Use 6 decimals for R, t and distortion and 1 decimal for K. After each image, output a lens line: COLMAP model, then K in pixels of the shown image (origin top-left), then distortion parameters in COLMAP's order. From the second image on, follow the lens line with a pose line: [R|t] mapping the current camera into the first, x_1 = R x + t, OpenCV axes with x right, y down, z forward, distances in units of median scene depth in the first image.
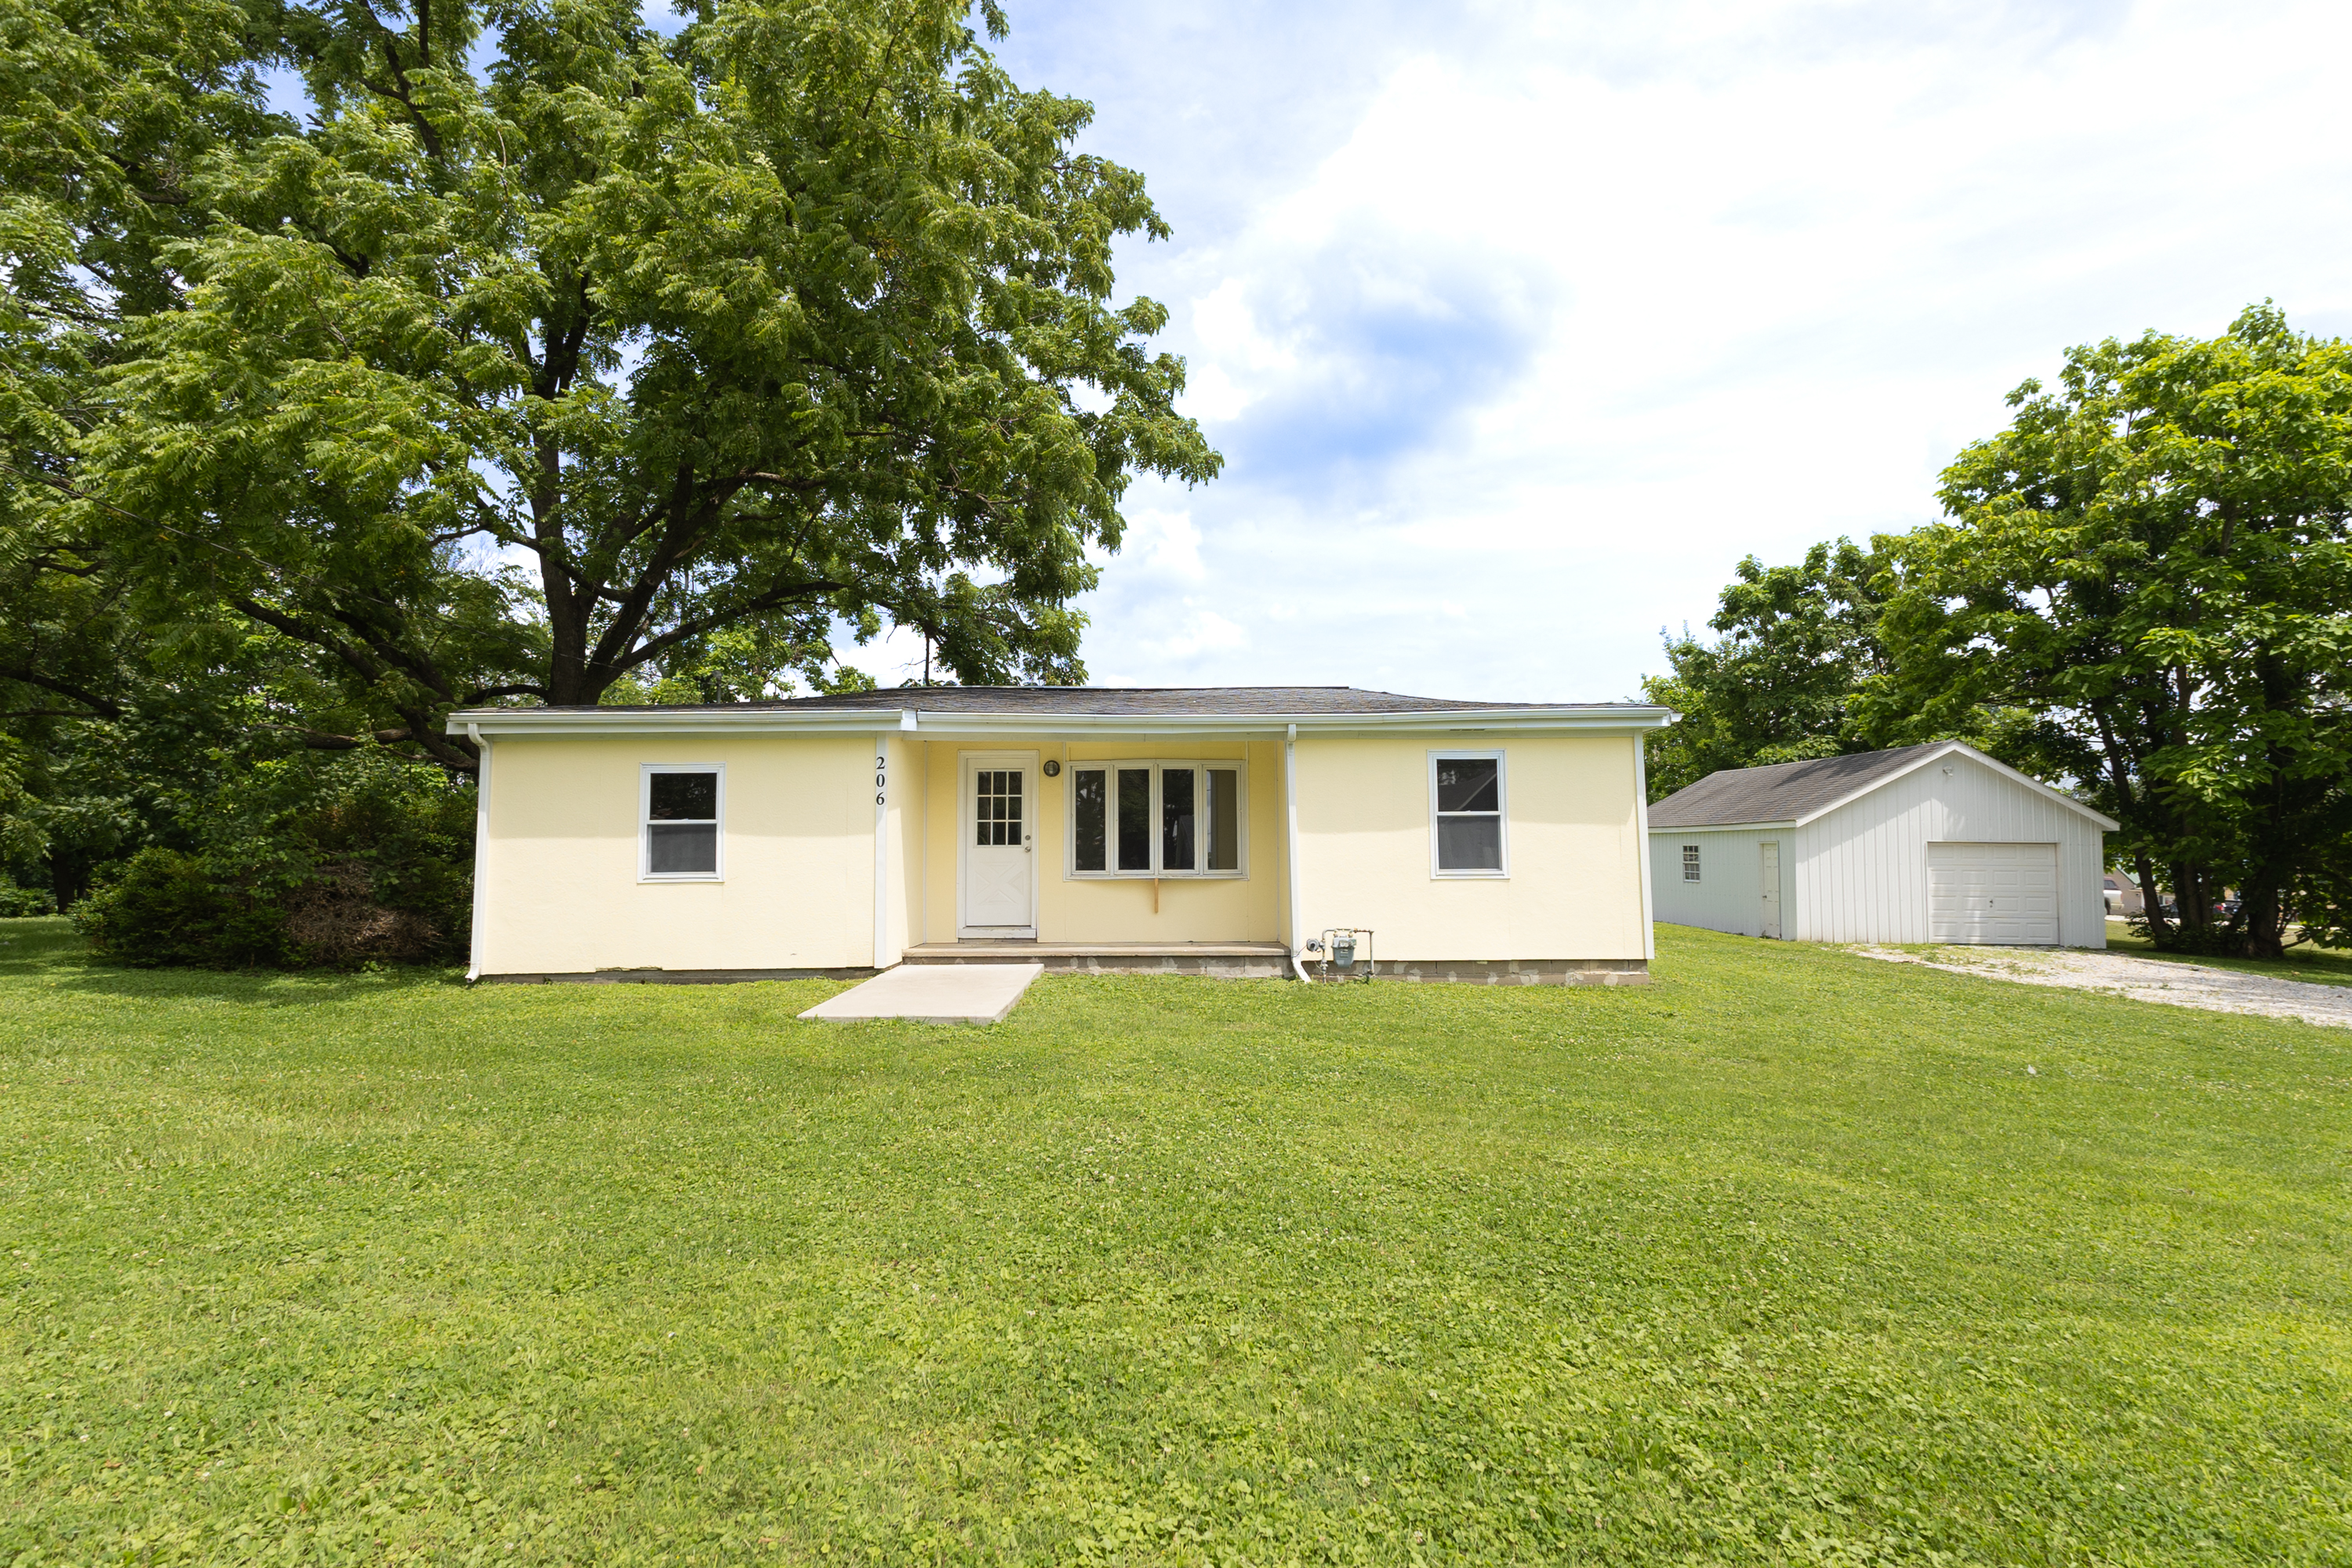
lens RADIAL K [[1100.2, 0, 1175.6], [0, 1100.2, 805.3], [0, 0, 1]] dist [0.017000, 0.000087]
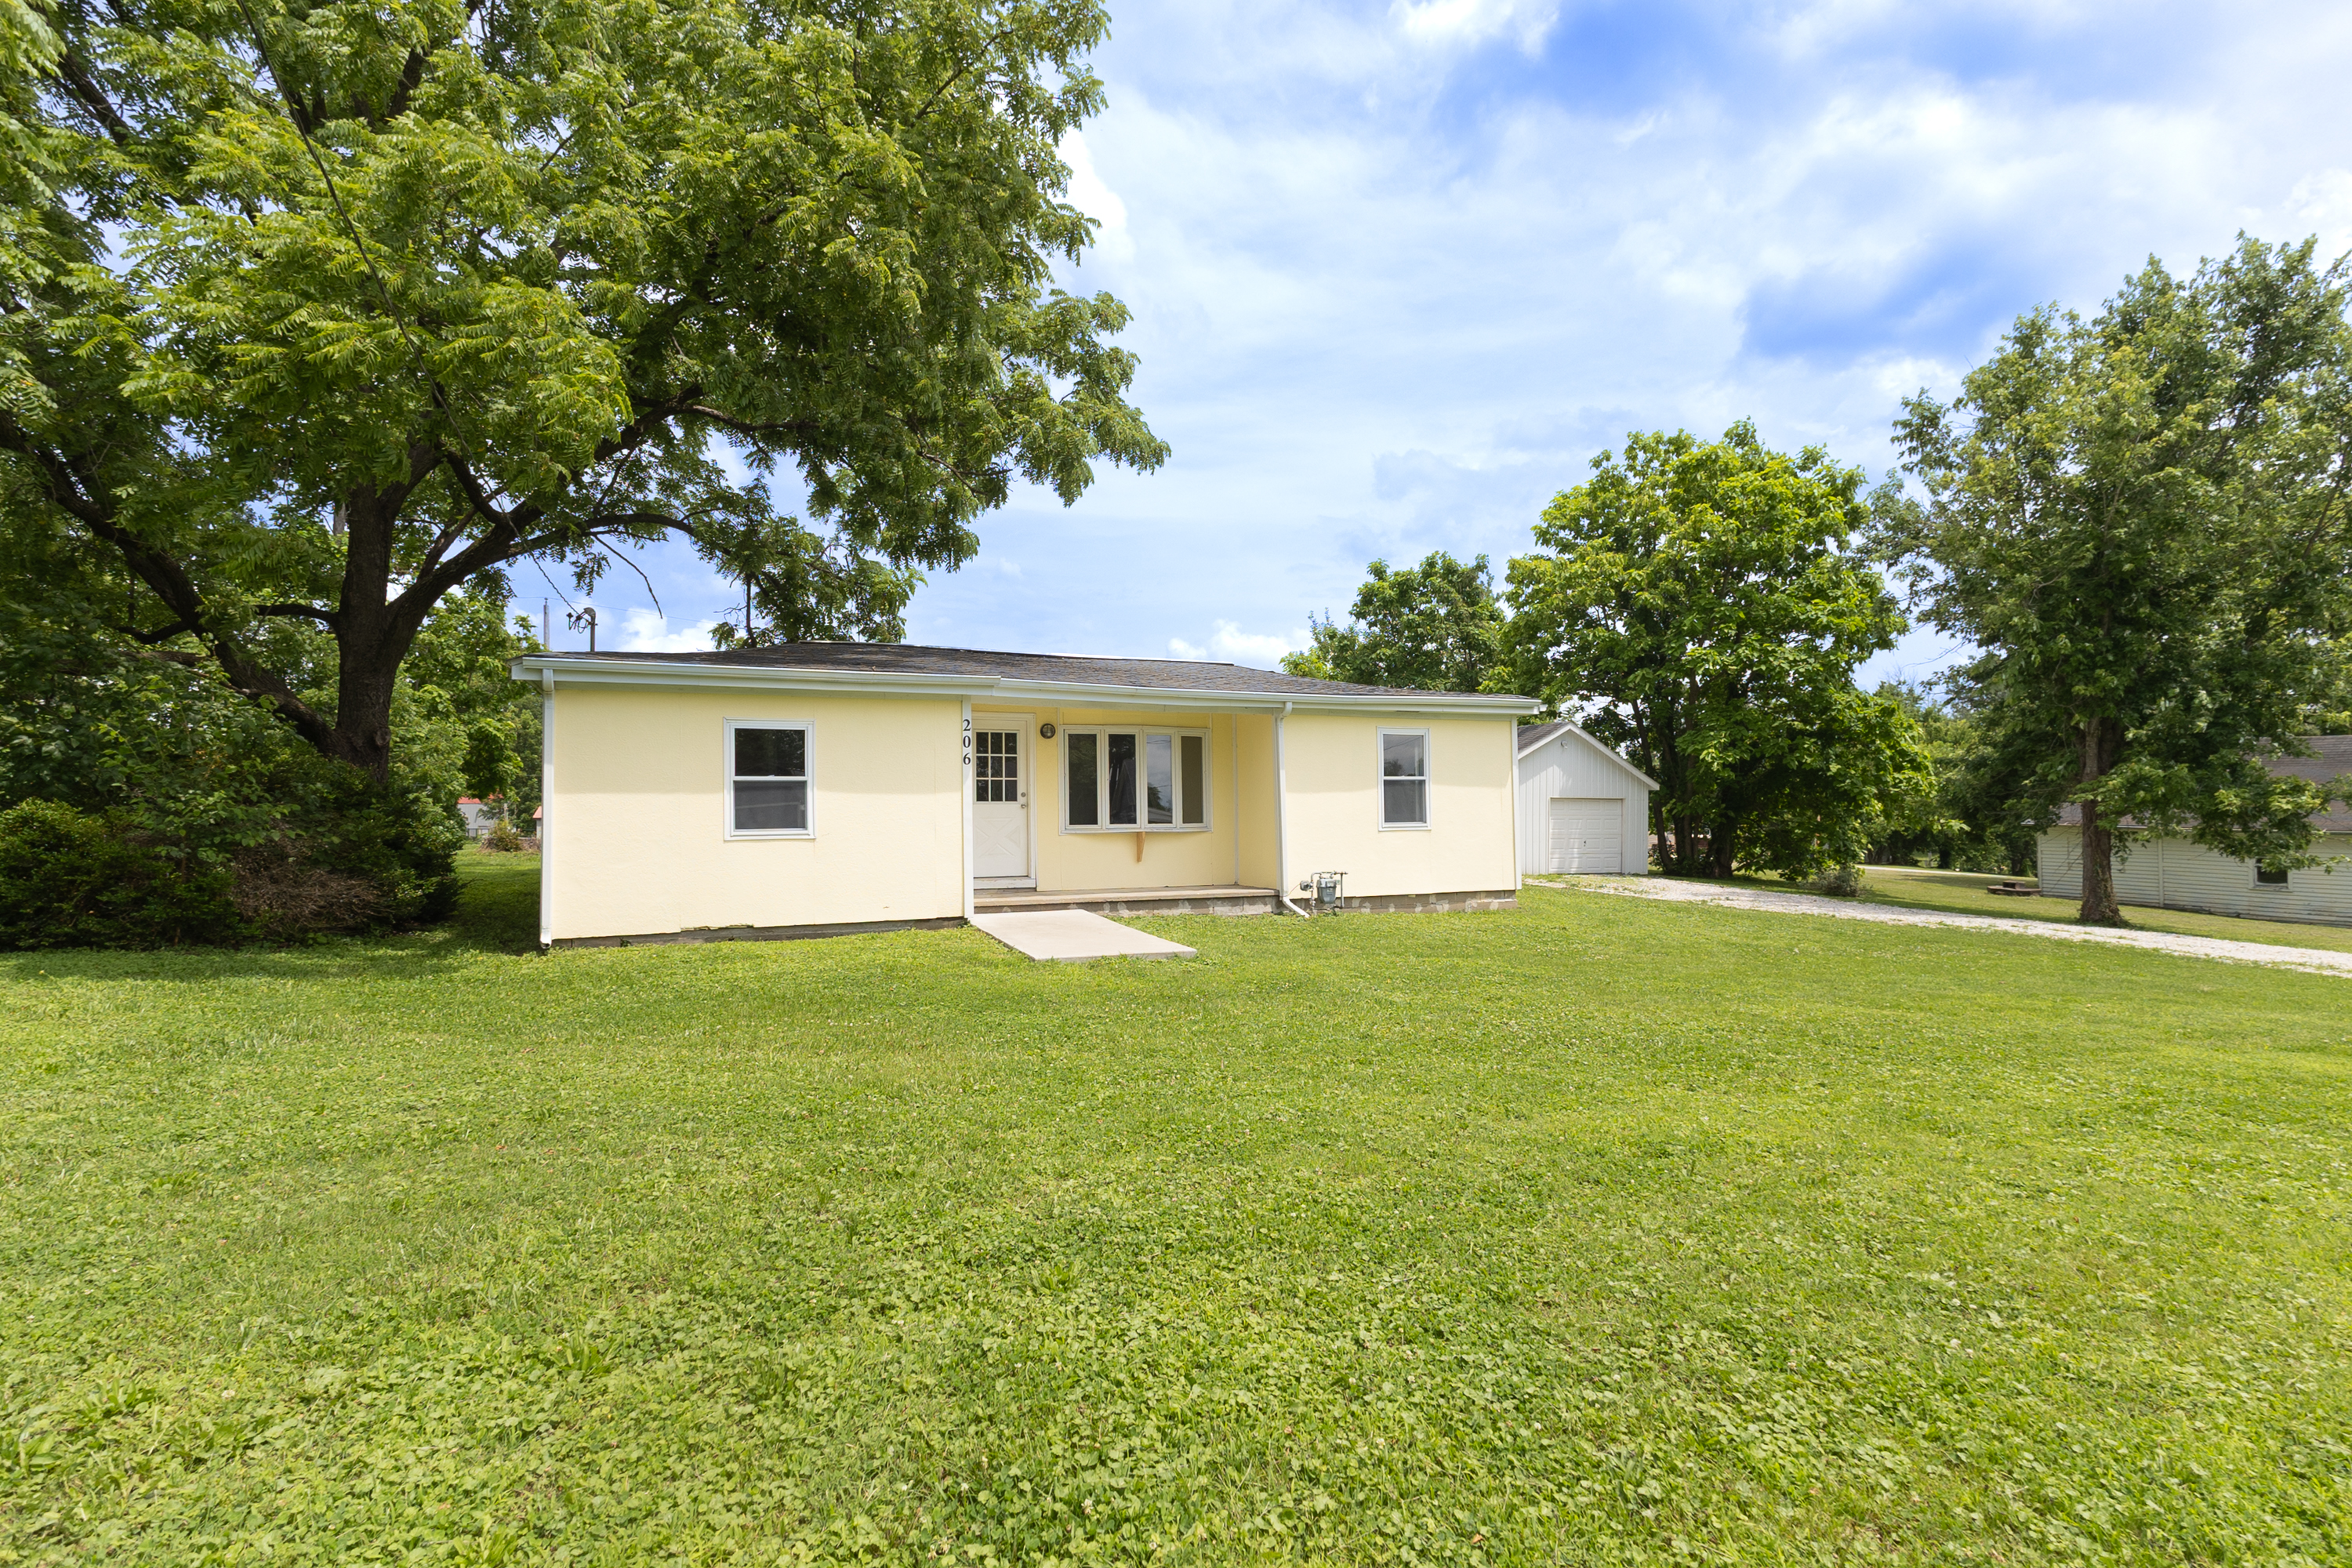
lens RADIAL K [[1083.6, 0, 1173.9], [0, 1083.6, 812.6], [0, 0, 1]] dist [0.004052, -0.000104]
pose [[0.922133, -0.001296, 0.386871, -0.407400], [-0.018576, 0.998693, 0.047625, -0.006235], [-0.386427, -0.051103, 0.920903, -0.032354]]
